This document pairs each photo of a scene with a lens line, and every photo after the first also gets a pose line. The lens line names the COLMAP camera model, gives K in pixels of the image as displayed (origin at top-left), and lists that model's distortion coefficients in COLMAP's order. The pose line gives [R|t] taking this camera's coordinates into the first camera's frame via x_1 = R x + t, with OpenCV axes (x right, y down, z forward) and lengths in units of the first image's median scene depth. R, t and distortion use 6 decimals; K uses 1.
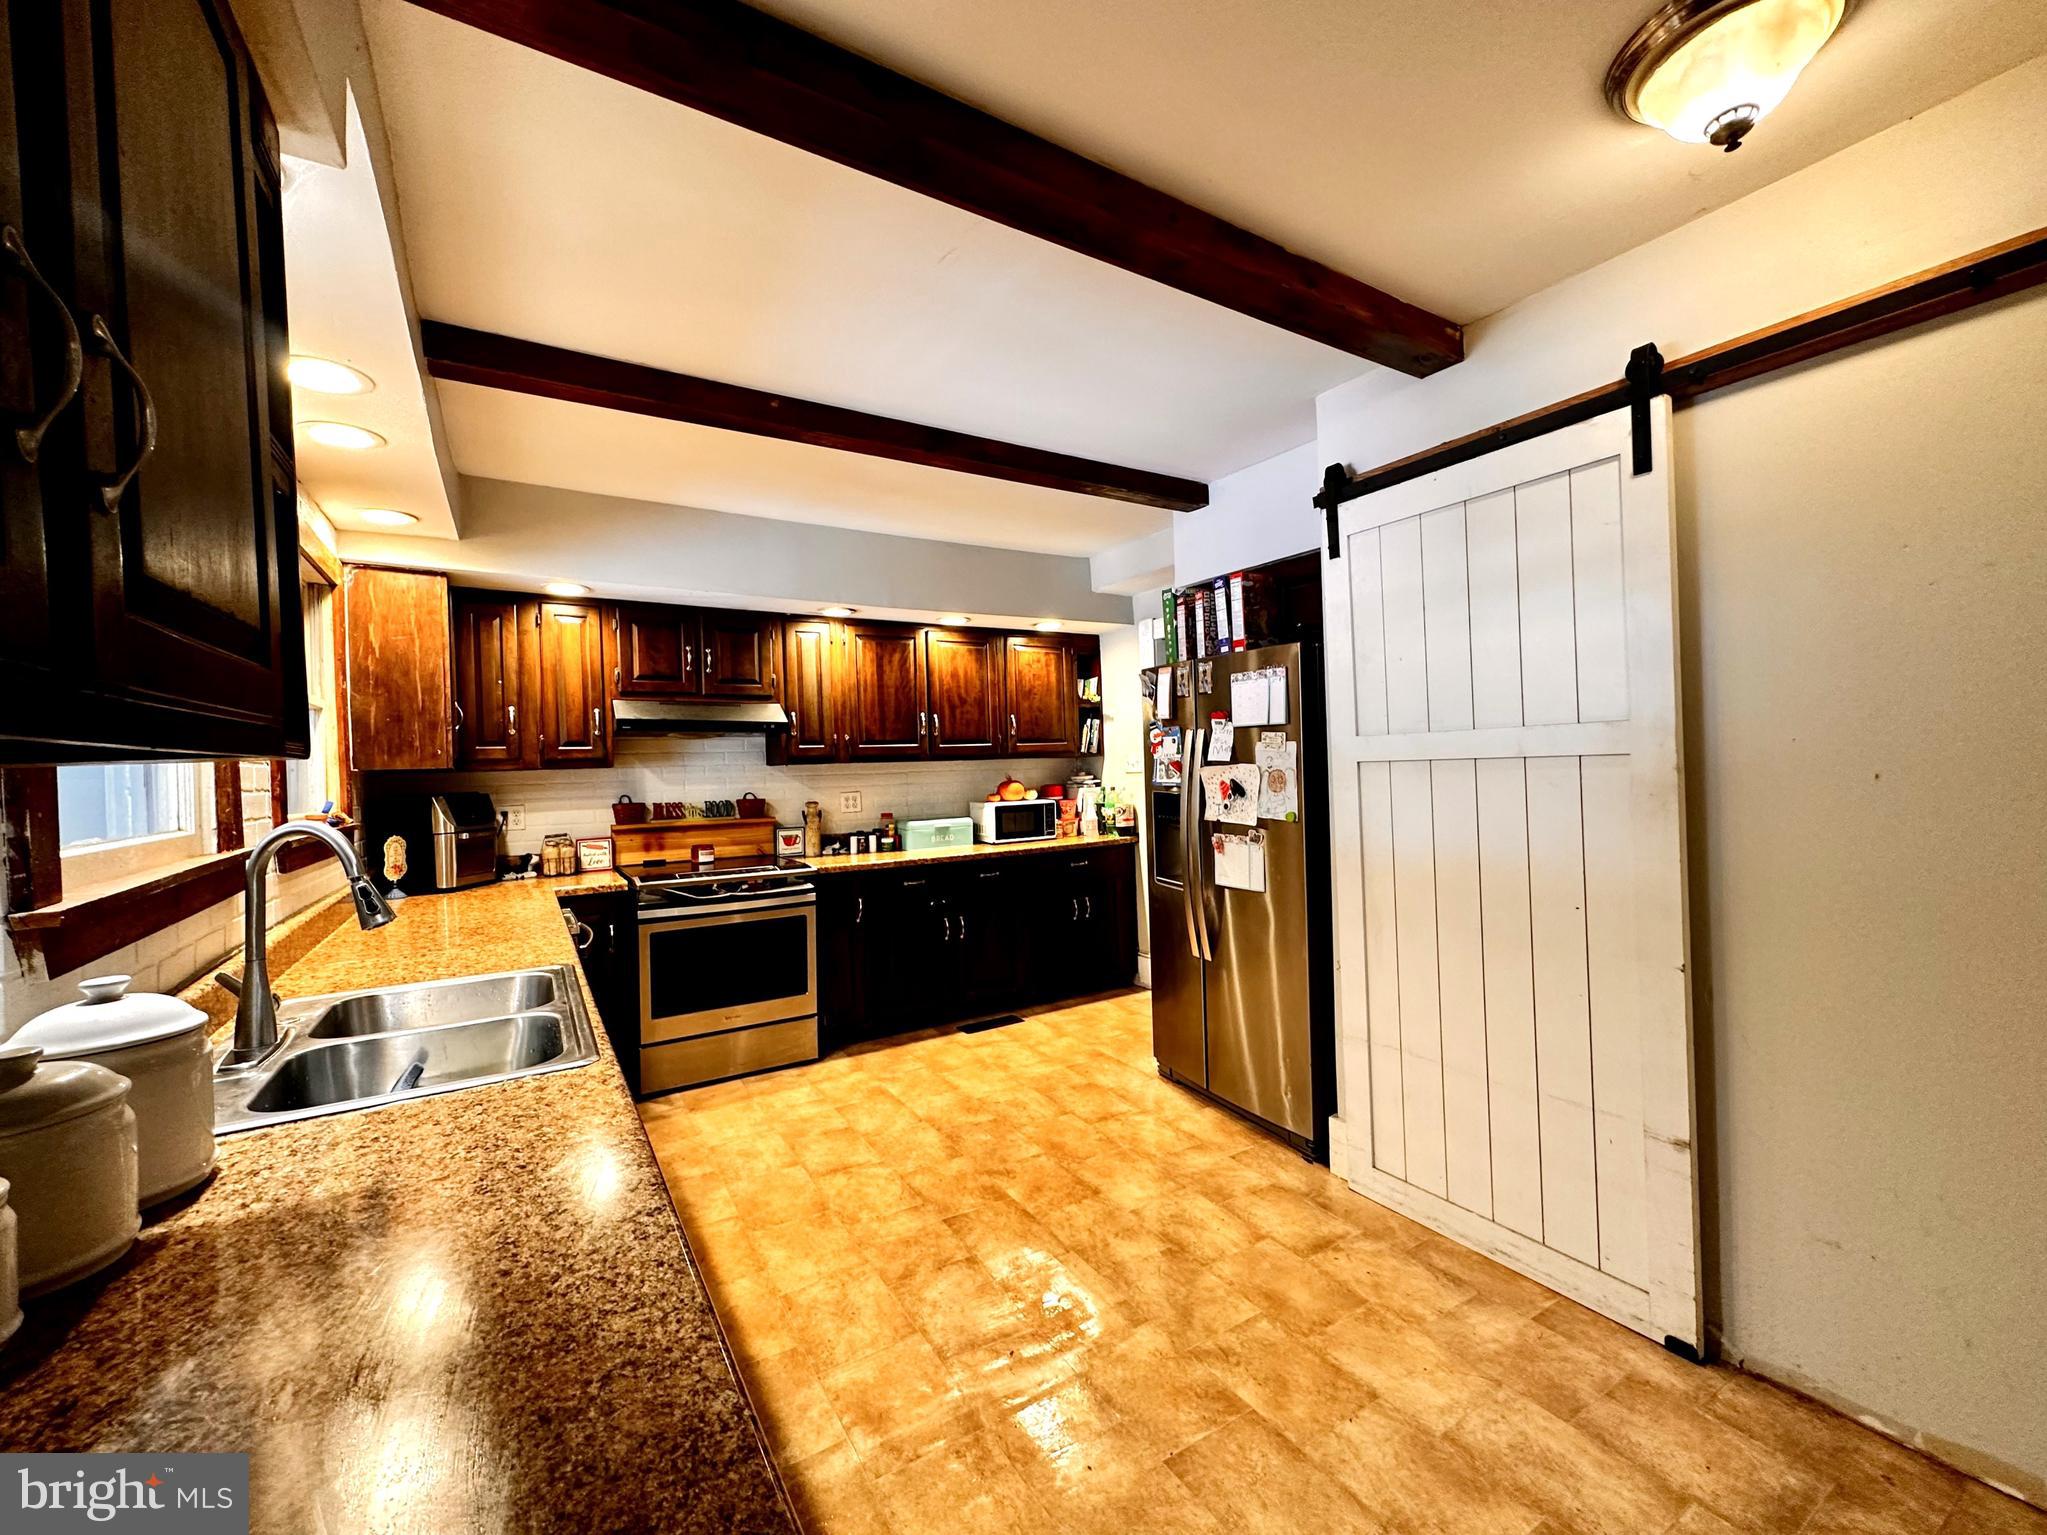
lens RADIAL K [[821.9, 0, 1022.9], [0, 821.9, 771.2], [0, 0, 1]] dist [-0.000686, 0.000068]
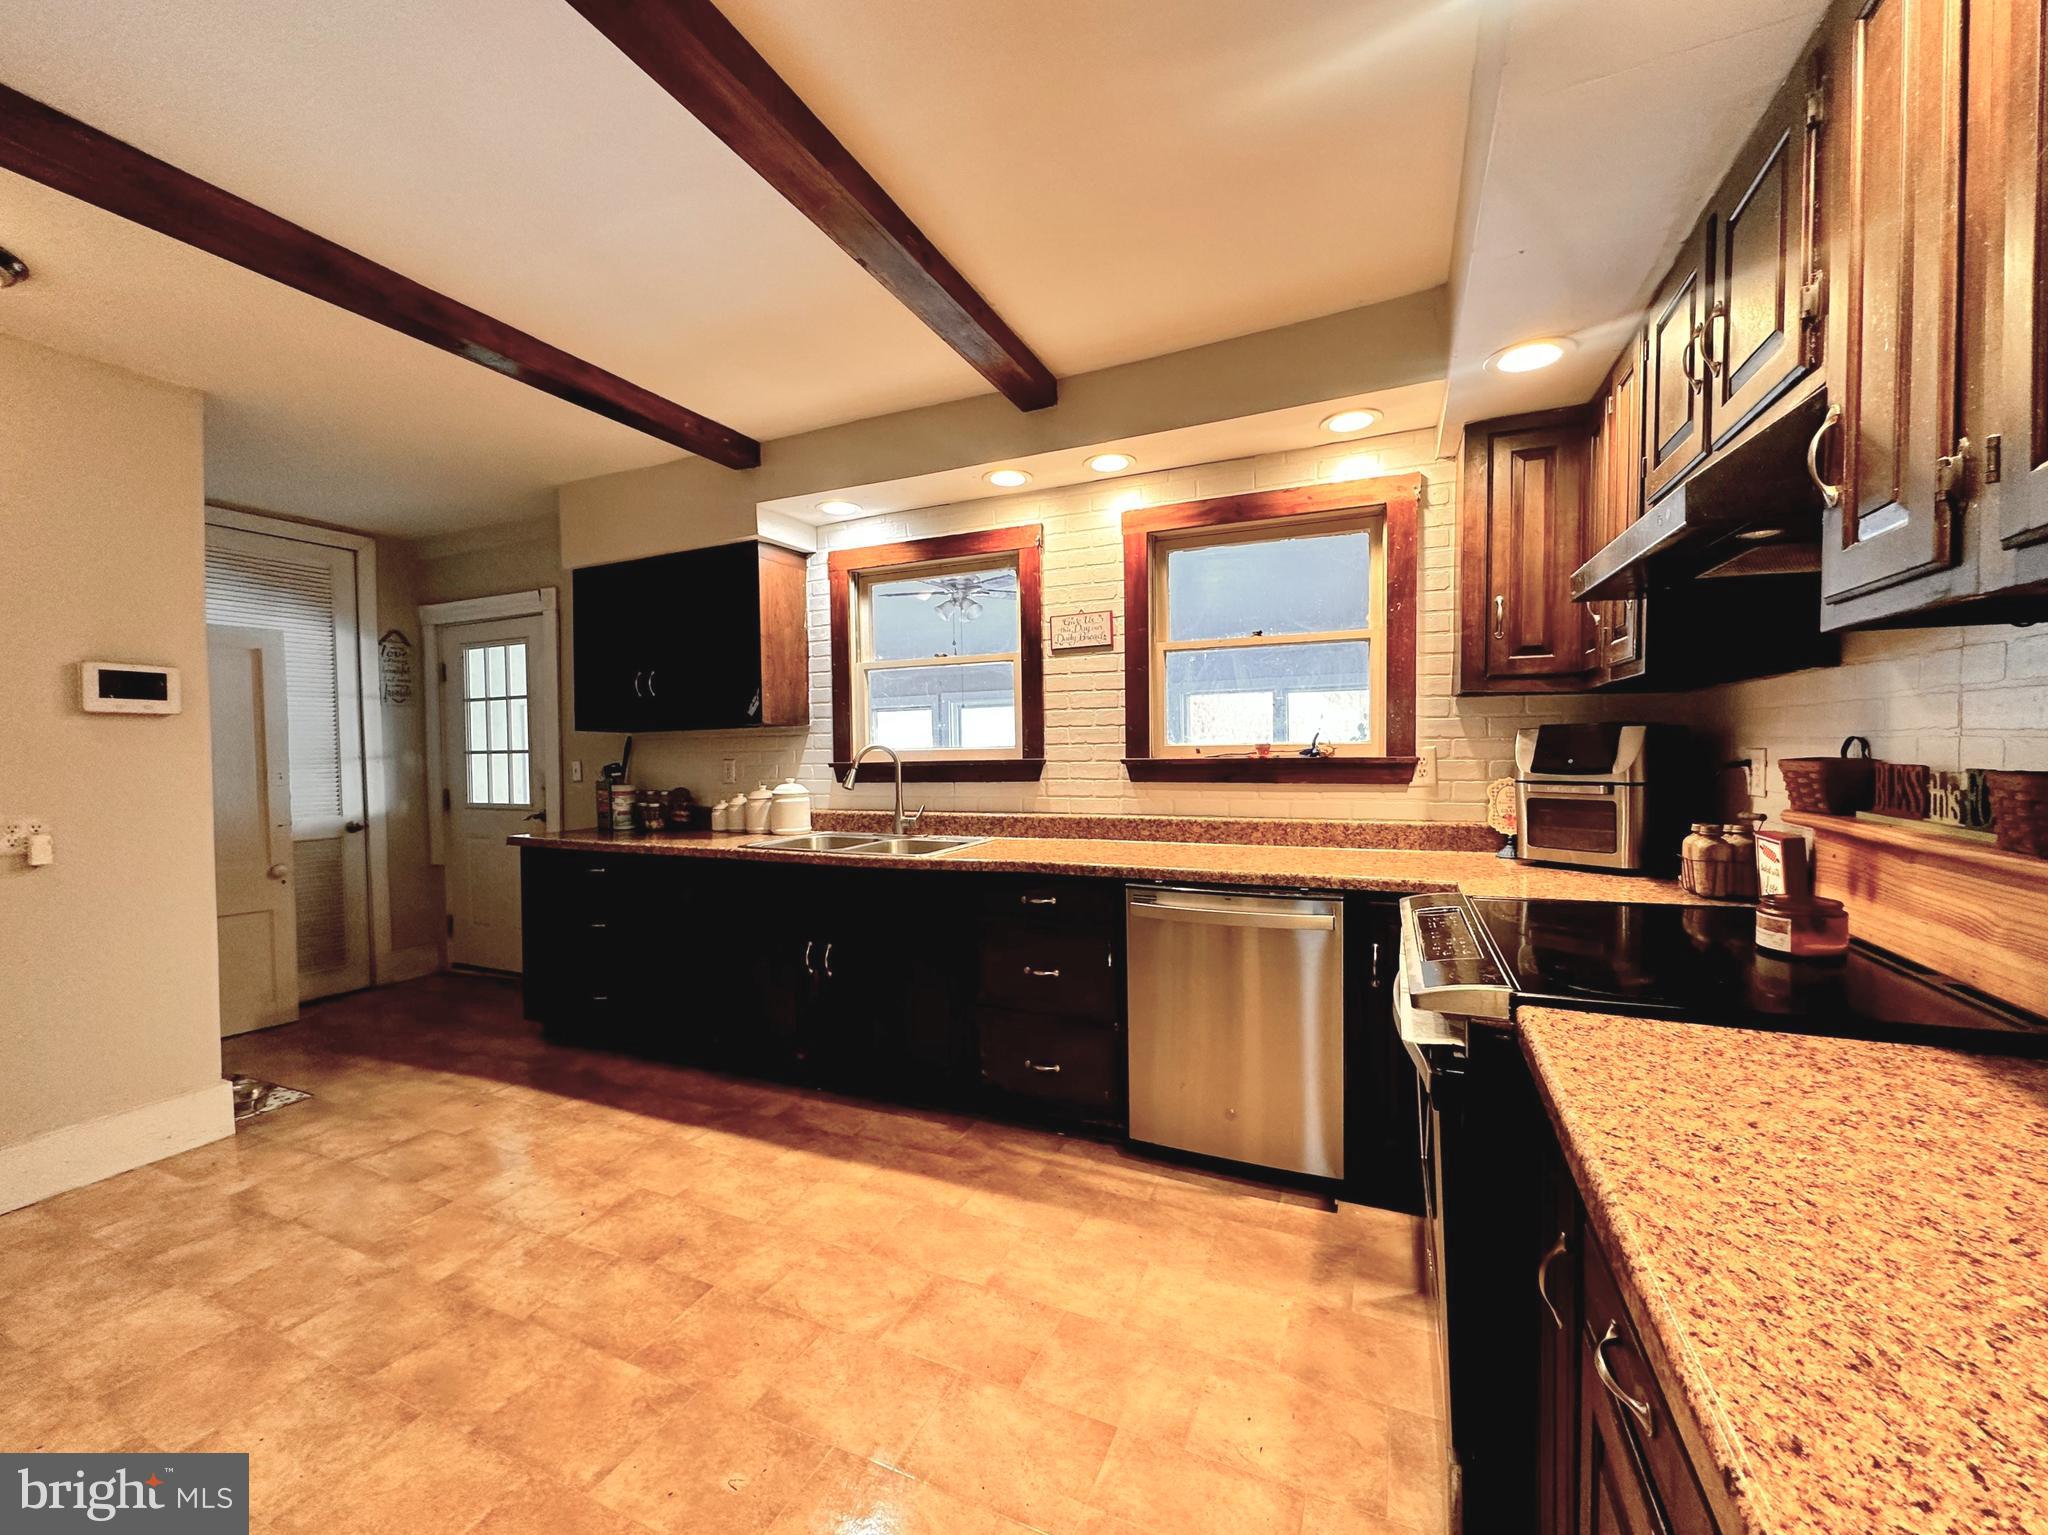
lens RADIAL K [[822.3, 0, 1024.4], [0, 822.3, 771.8], [0, 0, 1]] dist [-0.000686, 0.000068]
pose [[-0.824594, 0.060316, -0.562501, 0.064422], [0.037972, 0.997959, 0.051345, 0.017268], [0.564449, 0.020980, -0.825201, 1.636697]]
